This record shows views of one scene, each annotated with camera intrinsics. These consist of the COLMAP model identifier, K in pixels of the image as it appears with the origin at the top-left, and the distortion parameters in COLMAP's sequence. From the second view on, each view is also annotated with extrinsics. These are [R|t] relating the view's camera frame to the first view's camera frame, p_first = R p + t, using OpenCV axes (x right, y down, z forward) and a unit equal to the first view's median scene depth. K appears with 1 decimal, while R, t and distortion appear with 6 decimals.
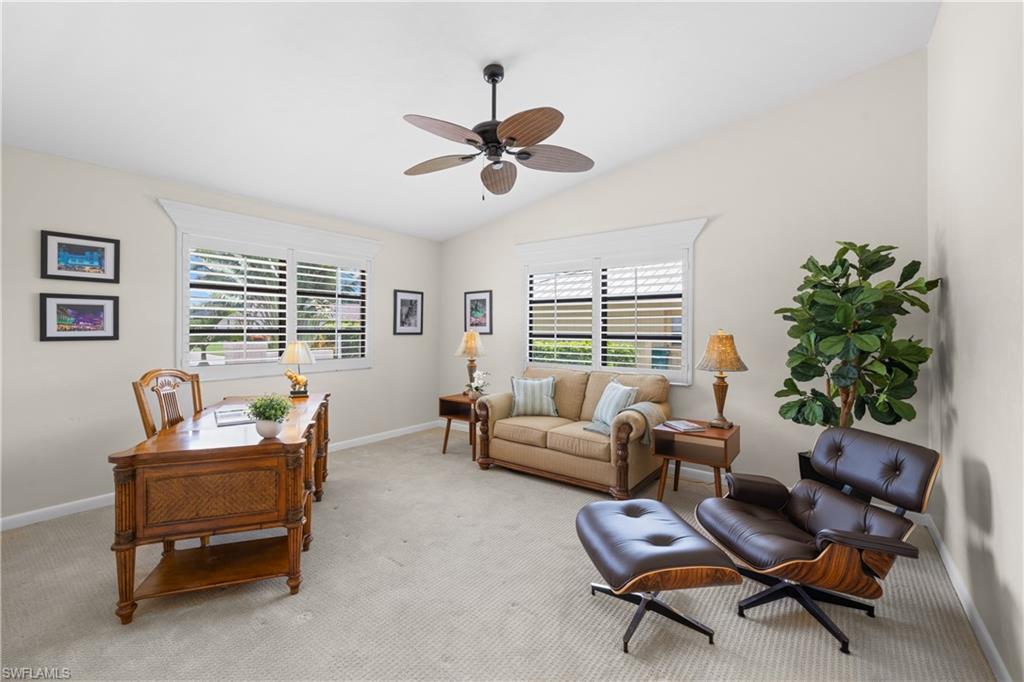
lens RADIAL K [[430.1, 0, 512.1], [0, 430.1, 337.1], [0, 0, 1]] dist [0.003102, -0.000370]
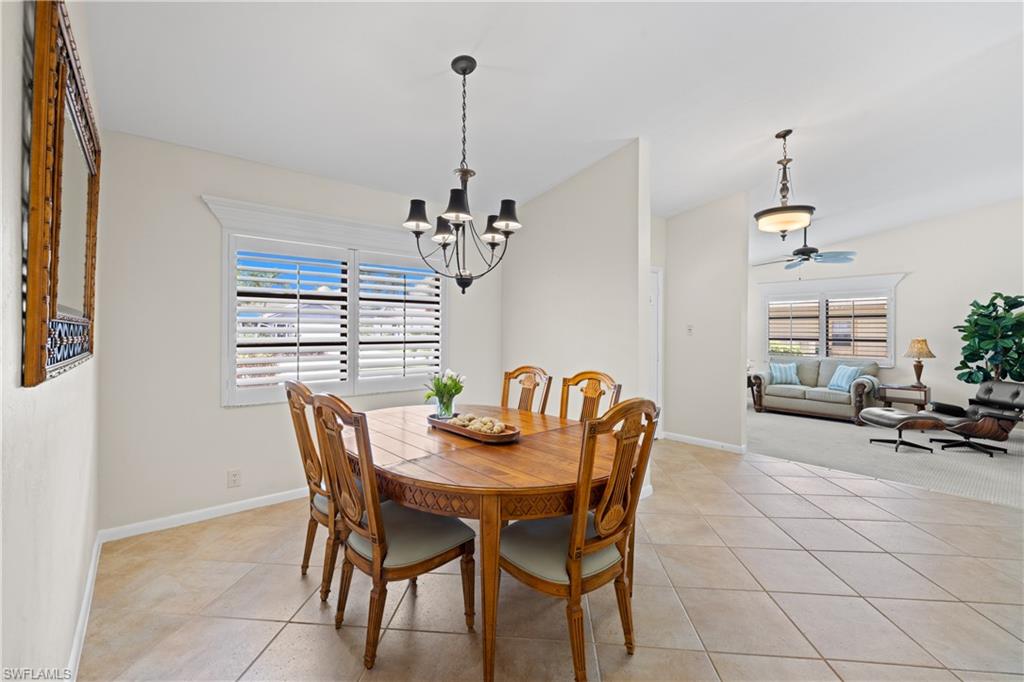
lens RADIAL K [[430.1, 0, 511.0], [0, 430.1, 333.5], [0, 0, 1]] dist [0.003102, -0.000370]
pose [[0.976389, 0.002865, -0.215999, -0.977870], [-0.005893, 0.999893, -0.013372, 0.006708], [0.215938, 0.014329, 0.976302, -1.418397]]
